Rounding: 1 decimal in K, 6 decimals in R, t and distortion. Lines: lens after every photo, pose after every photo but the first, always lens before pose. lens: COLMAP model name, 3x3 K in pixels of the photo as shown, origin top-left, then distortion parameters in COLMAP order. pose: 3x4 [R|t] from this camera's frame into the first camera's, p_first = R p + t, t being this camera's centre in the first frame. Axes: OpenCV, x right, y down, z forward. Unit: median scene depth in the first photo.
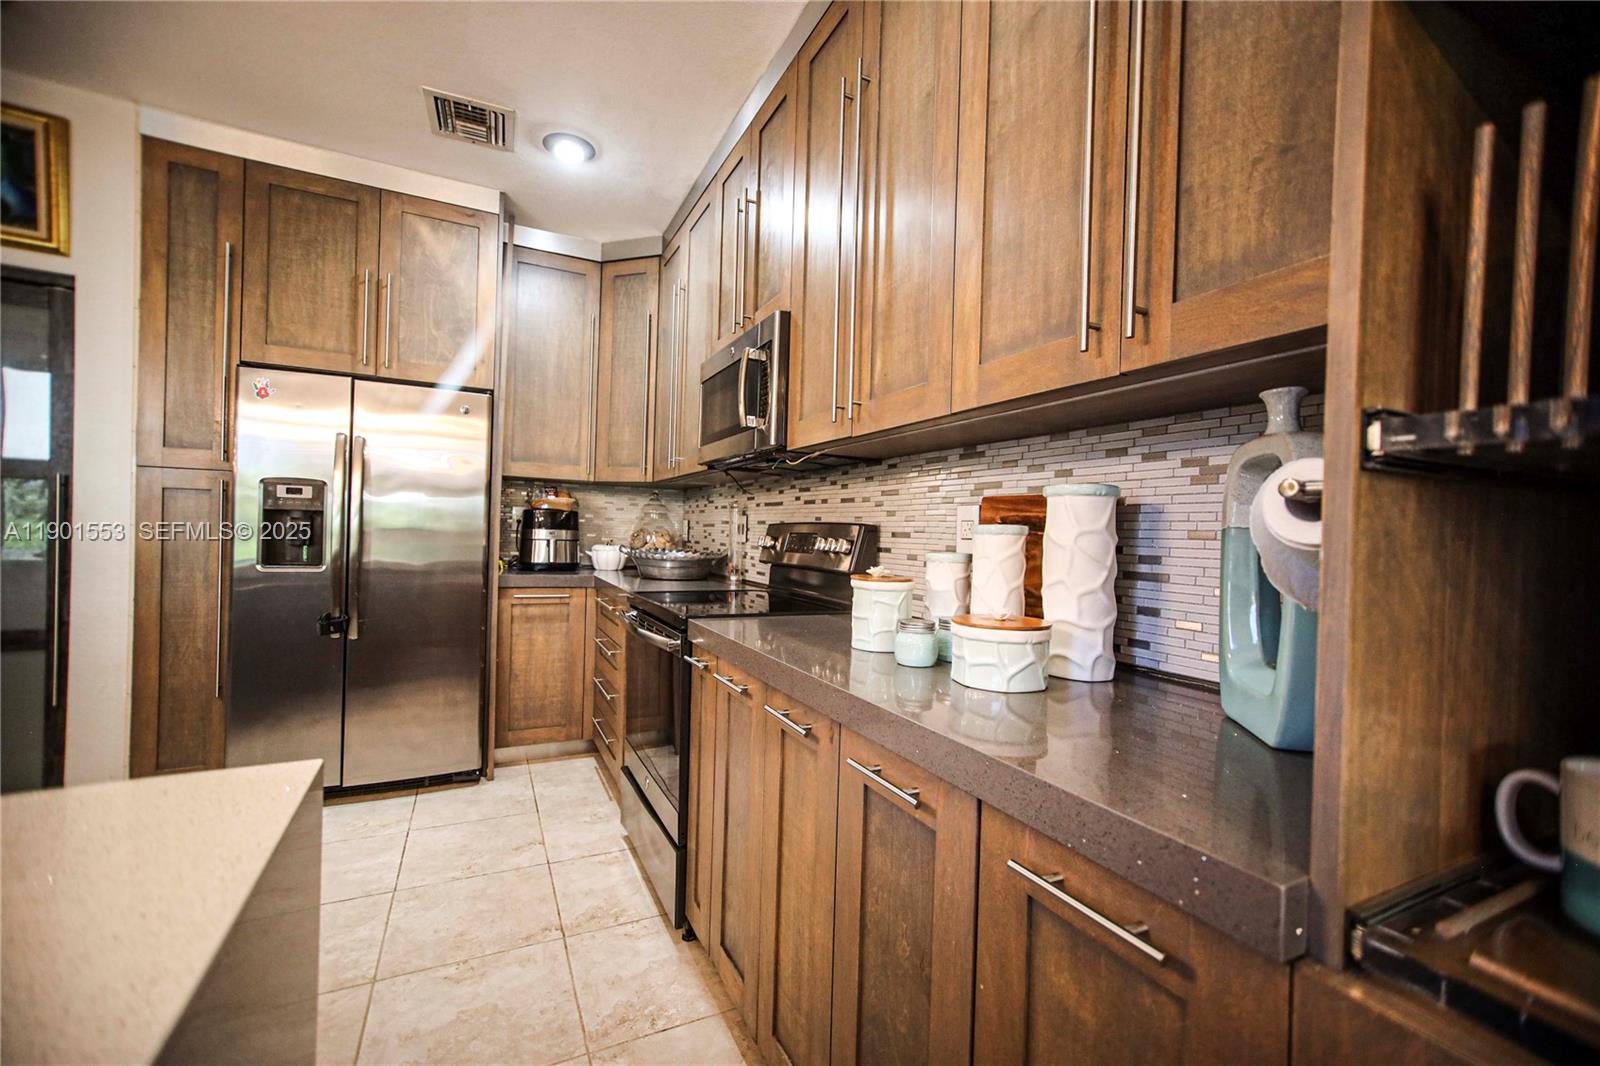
lens RADIAL K [[649.7, 0, 799.8], [0, 649.7, 537.2], [0, 0, 1]] dist [0.000873, 0.001562]
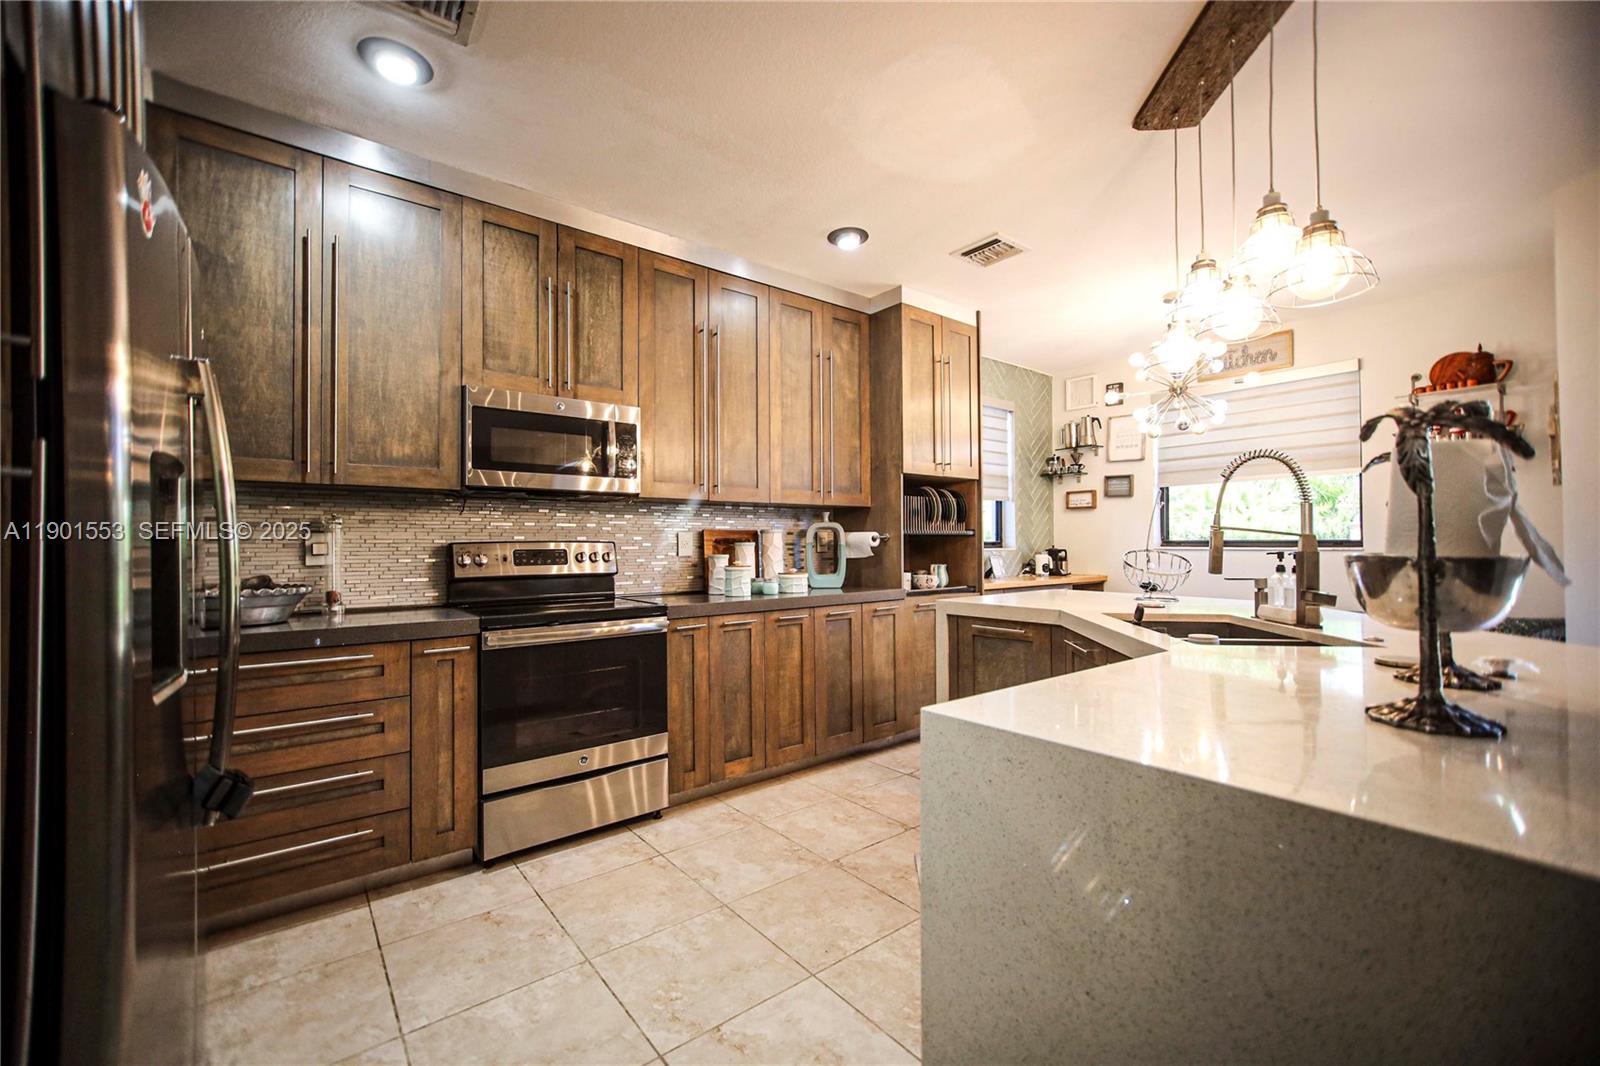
lens RADIAL K [[649.7, 0, 811.0], [0, 649.7, 536.0], [0, 0, 1]] dist [0.000873, 0.001562]
pose [[-0.221890, -0.014500, 0.974964, -1.718907], [-0.001115, 0.999893, 0.014617, -0.063191], [-0.975071, 0.002156, -0.221883, 0.987561]]
